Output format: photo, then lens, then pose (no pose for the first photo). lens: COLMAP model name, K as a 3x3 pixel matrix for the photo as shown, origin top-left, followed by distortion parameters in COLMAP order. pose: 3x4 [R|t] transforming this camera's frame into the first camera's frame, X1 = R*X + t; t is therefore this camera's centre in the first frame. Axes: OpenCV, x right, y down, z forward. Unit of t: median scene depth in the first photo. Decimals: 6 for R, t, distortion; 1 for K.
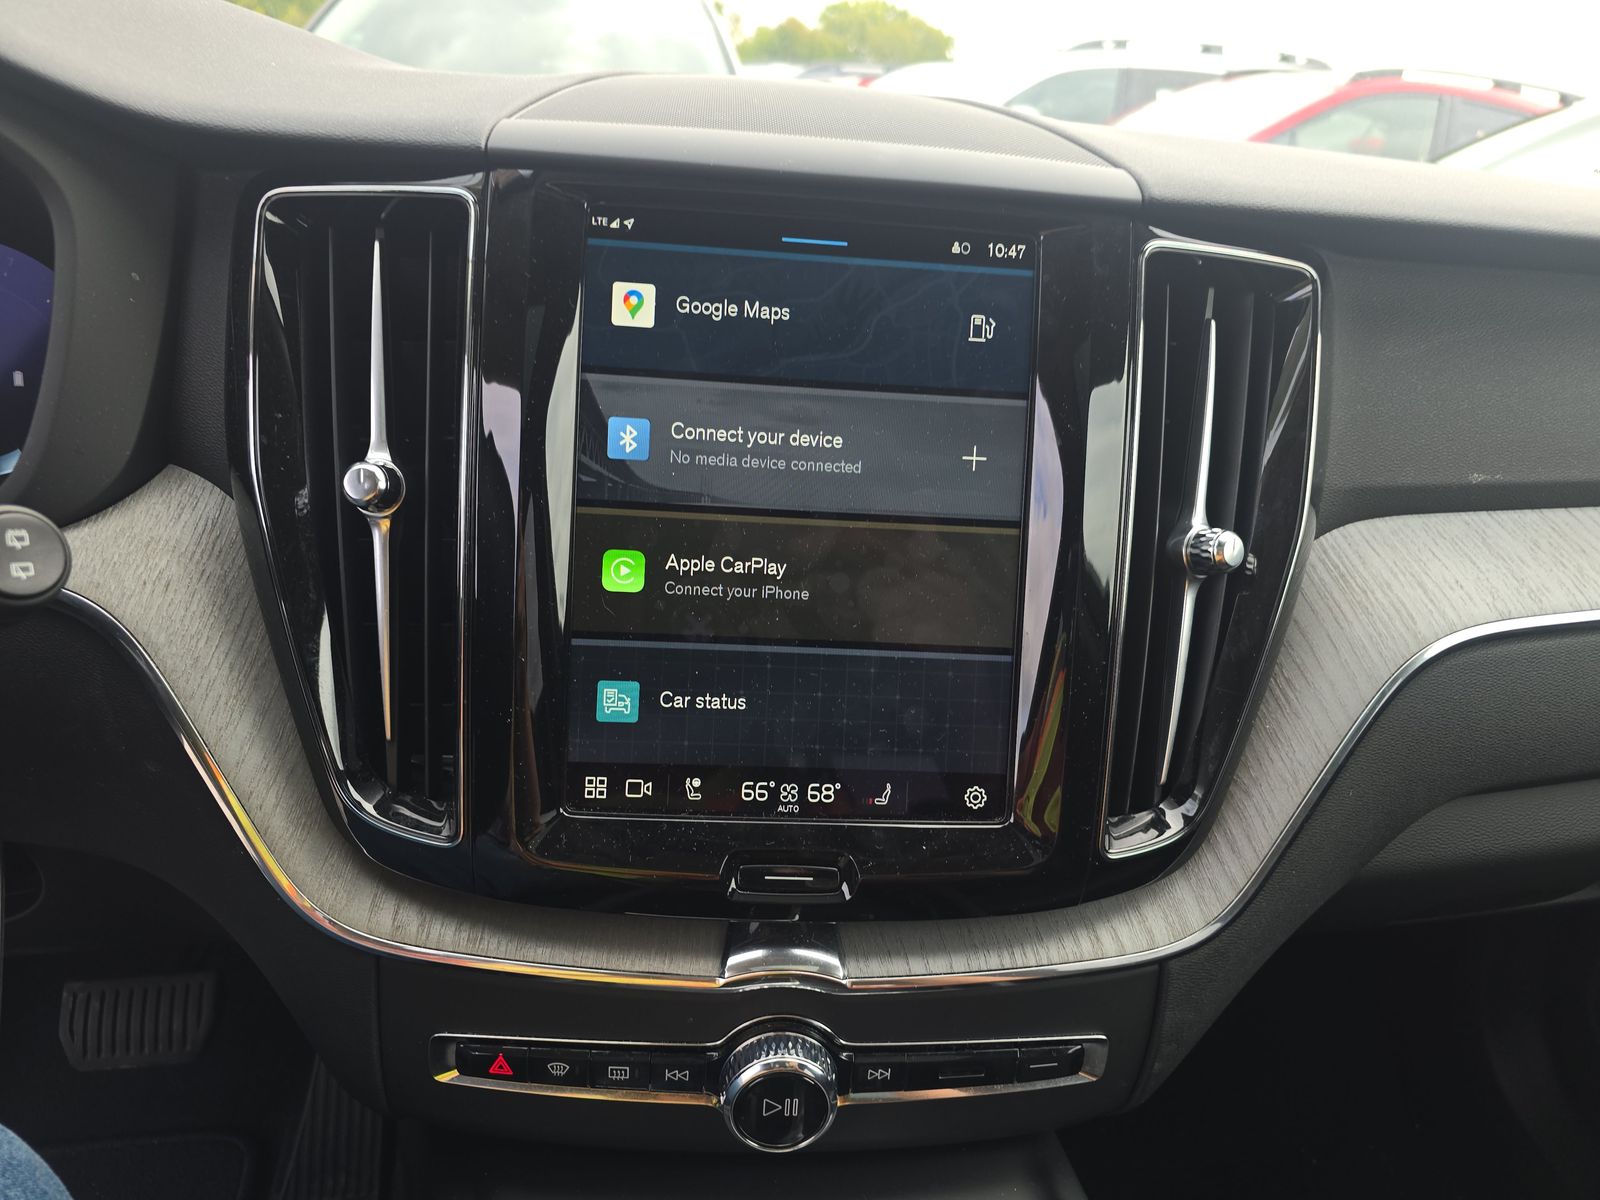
lens RADIAL K [[1078.6, 0, 798.2], [0, 1078.6, 609.7], [0, 0, 1]] dist [0.054933, -0.055560]
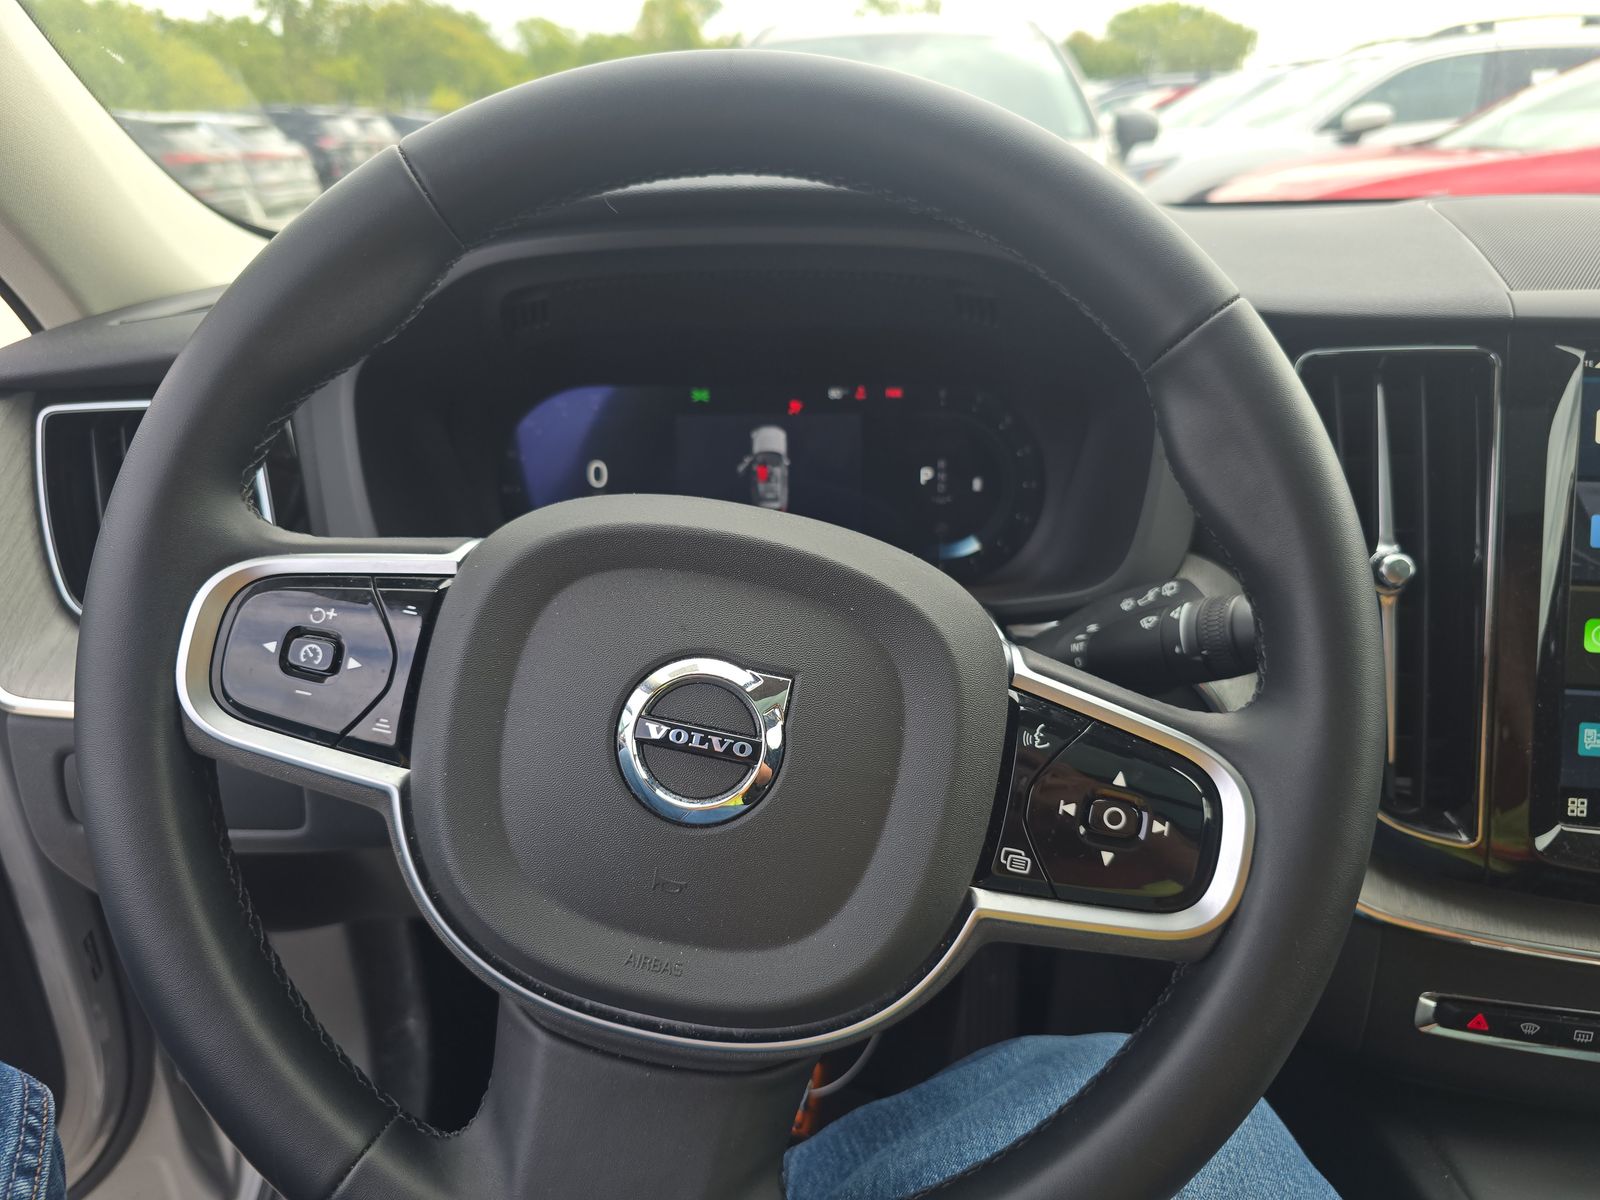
lens RADIAL K [[1078.6, 0, 798.2], [0, 1078.6, 609.7], [0, 0, 1]] dist [0.054933, -0.055560]
pose [[0.972251, -0.000958, -0.233938, -0.746824], [-0.003007, 0.999858, -0.016592, -0.040399], [0.233921, 0.016835, 0.972110, -0.438368]]
